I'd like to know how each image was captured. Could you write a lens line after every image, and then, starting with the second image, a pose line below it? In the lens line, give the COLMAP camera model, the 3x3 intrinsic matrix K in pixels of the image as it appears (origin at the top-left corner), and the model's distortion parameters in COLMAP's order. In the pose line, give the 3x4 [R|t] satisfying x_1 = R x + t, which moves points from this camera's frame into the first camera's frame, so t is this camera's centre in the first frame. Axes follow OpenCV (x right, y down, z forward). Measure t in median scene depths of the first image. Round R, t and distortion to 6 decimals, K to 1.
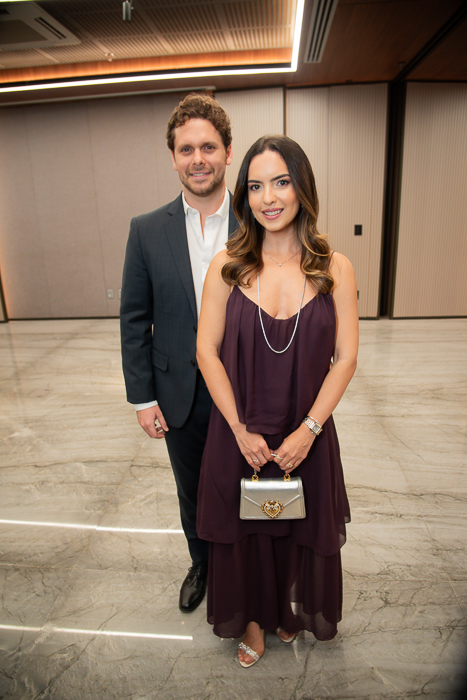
lens RADIAL K [[469.7, 0, 234.5], [0, 469.7, 352.0], [0, 0, 1]] dist [-0.108569, 0.054662]
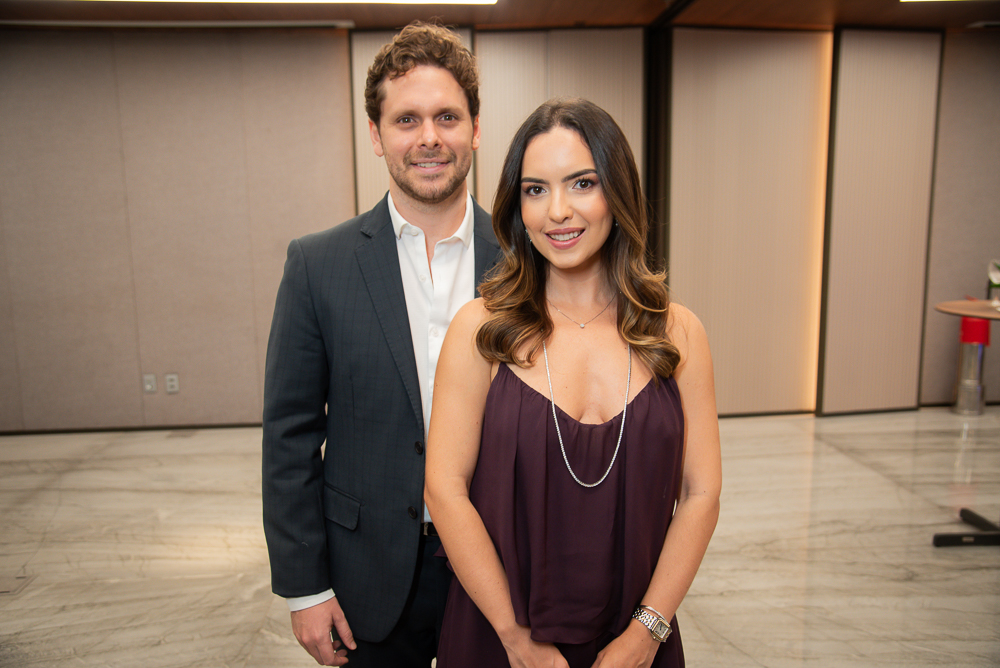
lens RADIAL K [[831.8, 0, 500.0], [0, 831.8, 353.1], [0, 0, 1]] dist [-0.000915, 0.009312]
pose [[0.987167, -0.006712, 0.159550, -0.142109], [0.031559, 0.987612, -0.153712, -0.005793], [-0.156542, 0.156775, 0.975149, 0.048795]]
